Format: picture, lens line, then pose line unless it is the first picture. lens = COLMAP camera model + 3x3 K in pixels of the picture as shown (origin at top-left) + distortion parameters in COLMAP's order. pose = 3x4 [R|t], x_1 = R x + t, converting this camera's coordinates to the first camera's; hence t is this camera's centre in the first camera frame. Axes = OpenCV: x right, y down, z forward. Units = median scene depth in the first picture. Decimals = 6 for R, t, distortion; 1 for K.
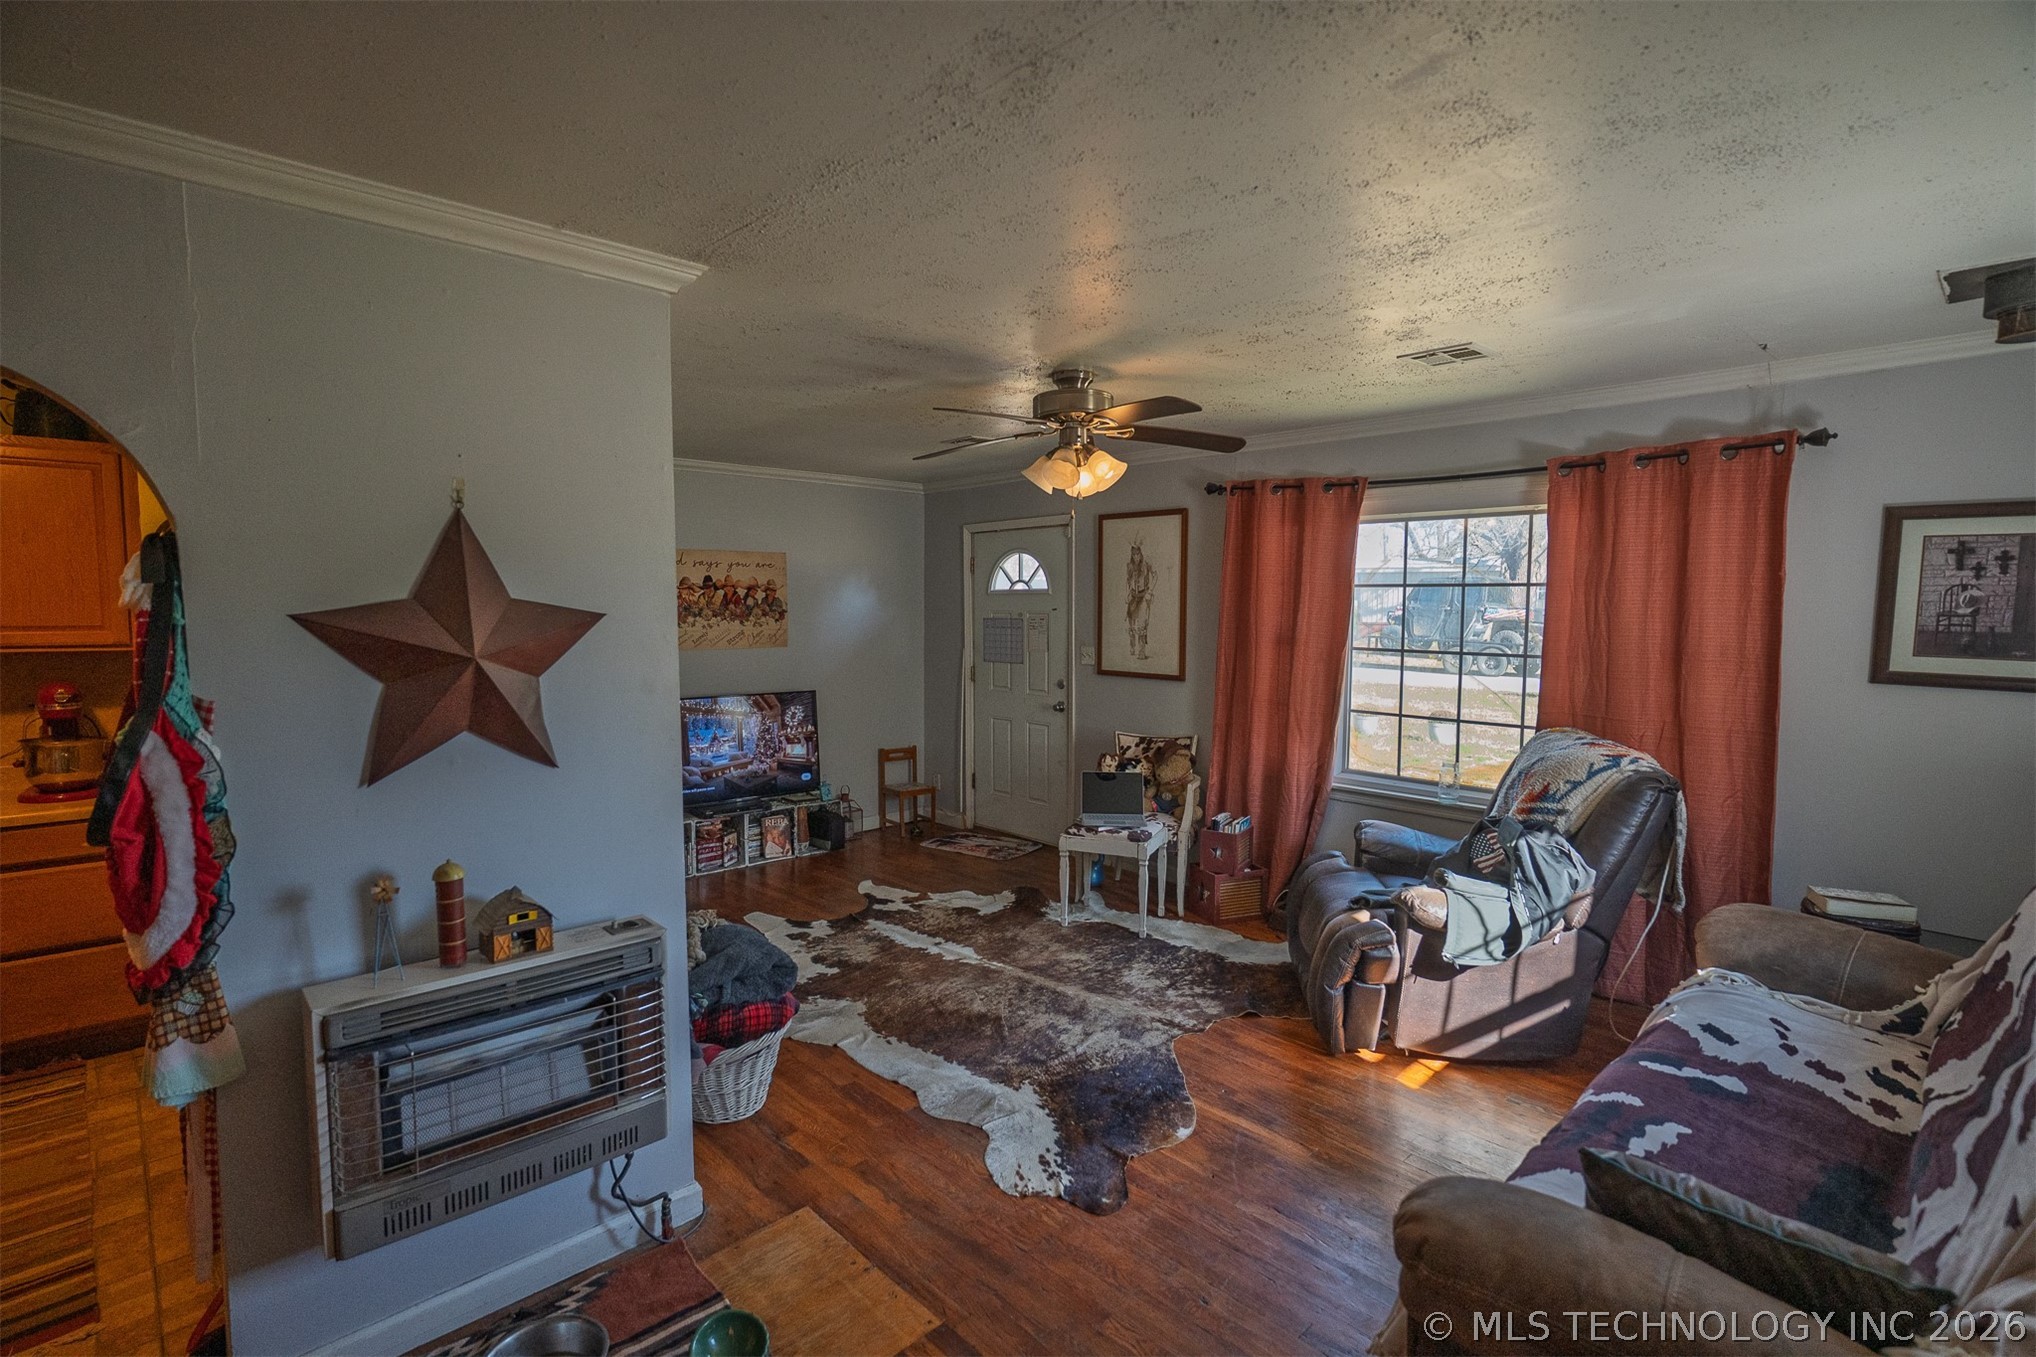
lens RADIAL K [[1027.3, 0, 1004.6], [0, 1027.3, 688.9], [0, 0, 1]] dist [-0.003872, 0.001918]
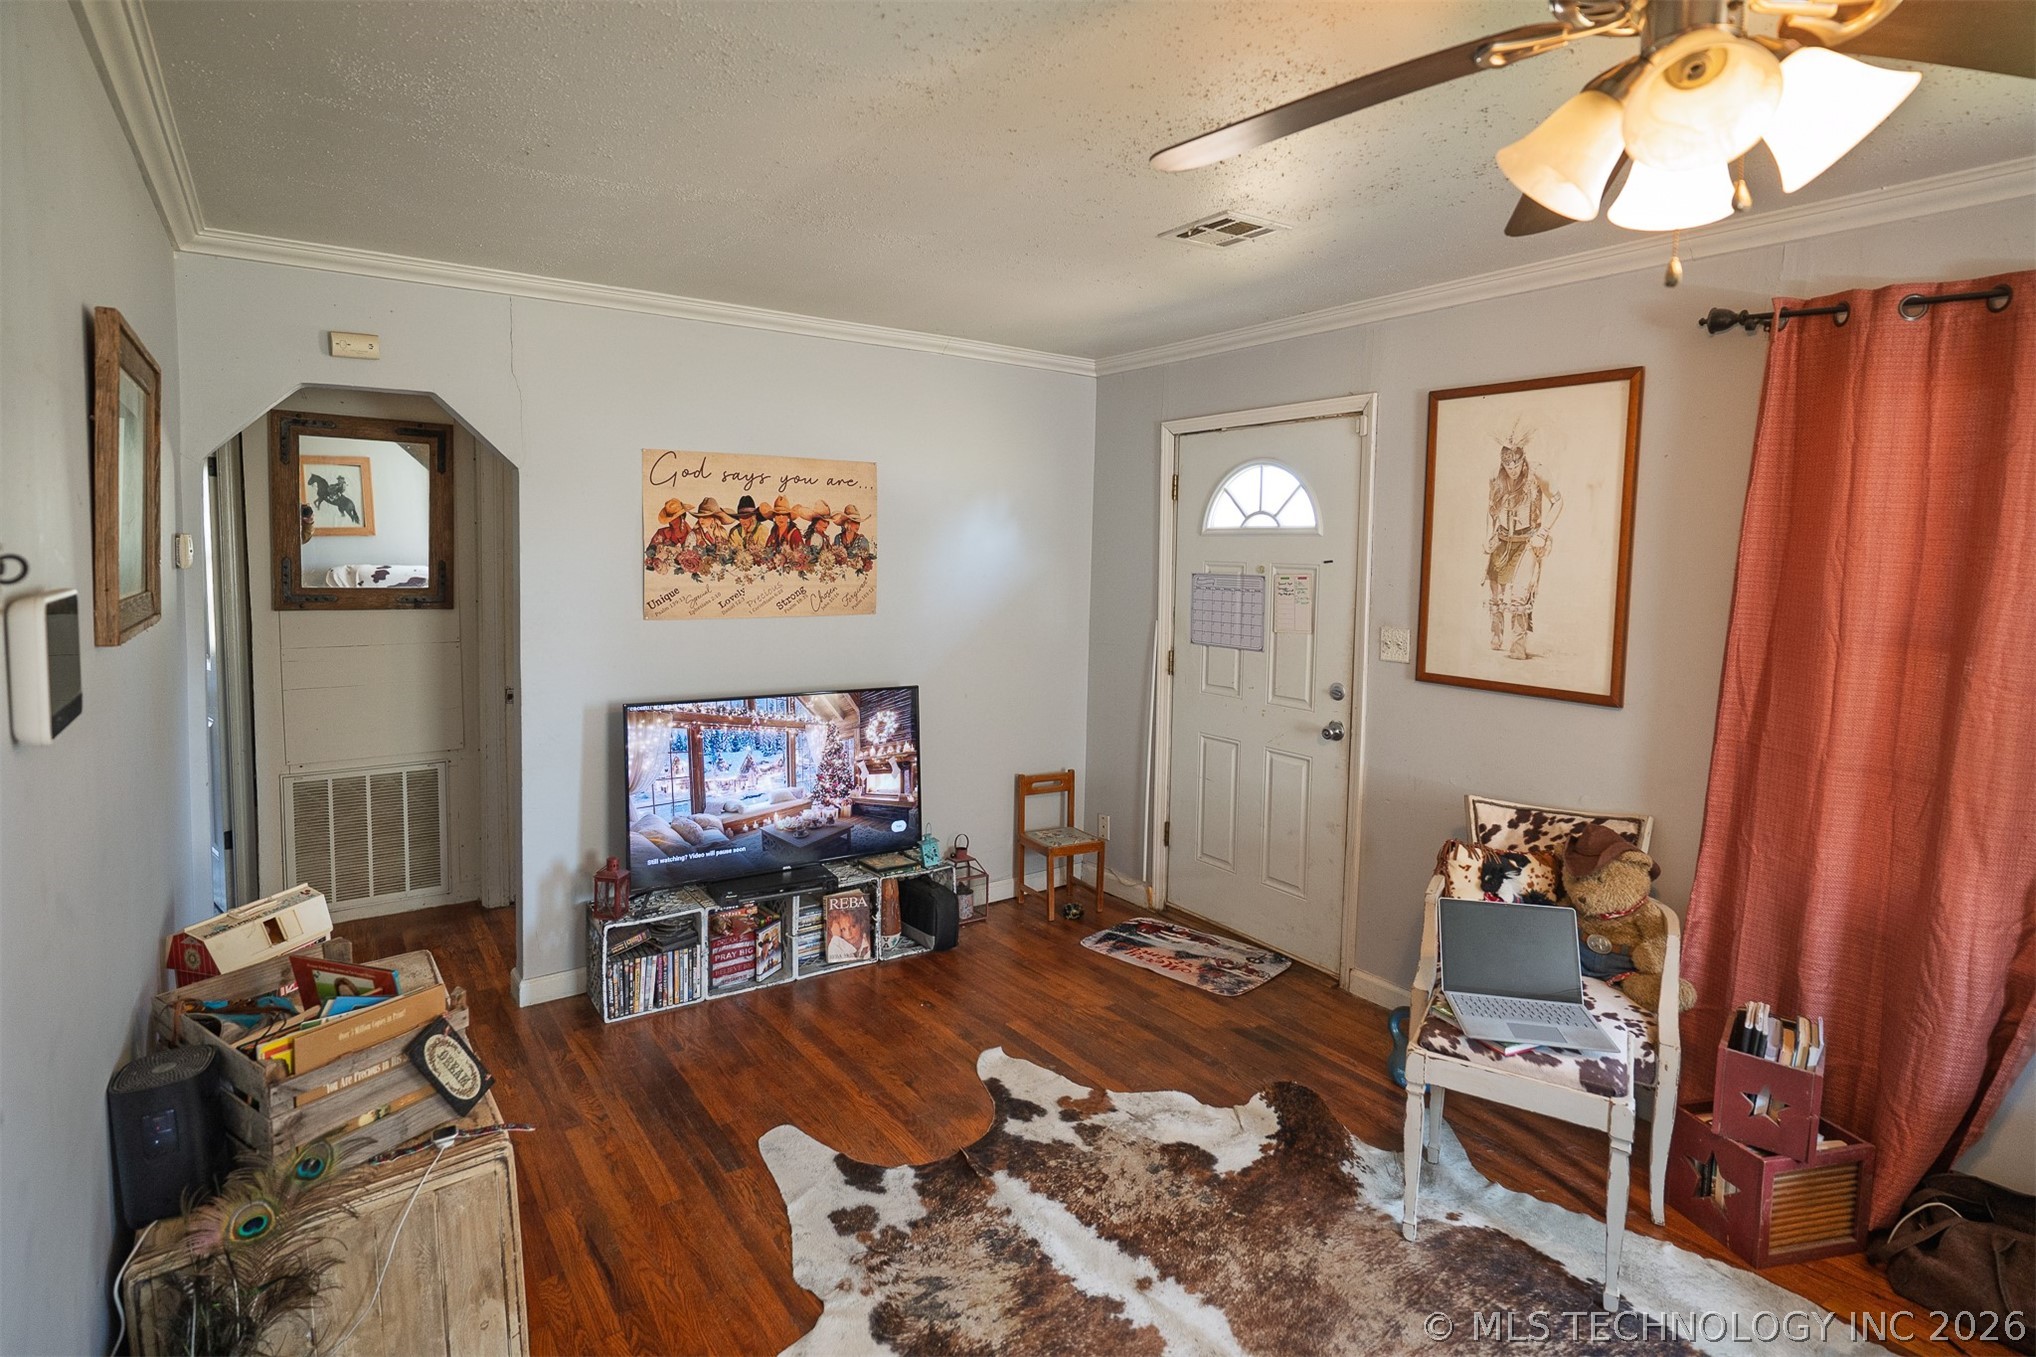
lens RADIAL K [[1027.3, 0, 981.8], [0, 1027.3, 610.6], [0, 0, 1]] dist [-0.003872, 0.001918]
pose [[0.989260, 0.024272, -0.144138, -0.074501], [-0.027760, 0.999367, -0.022234, -0.039432], [0.143507, 0.025996, 0.989308, 0.500992]]
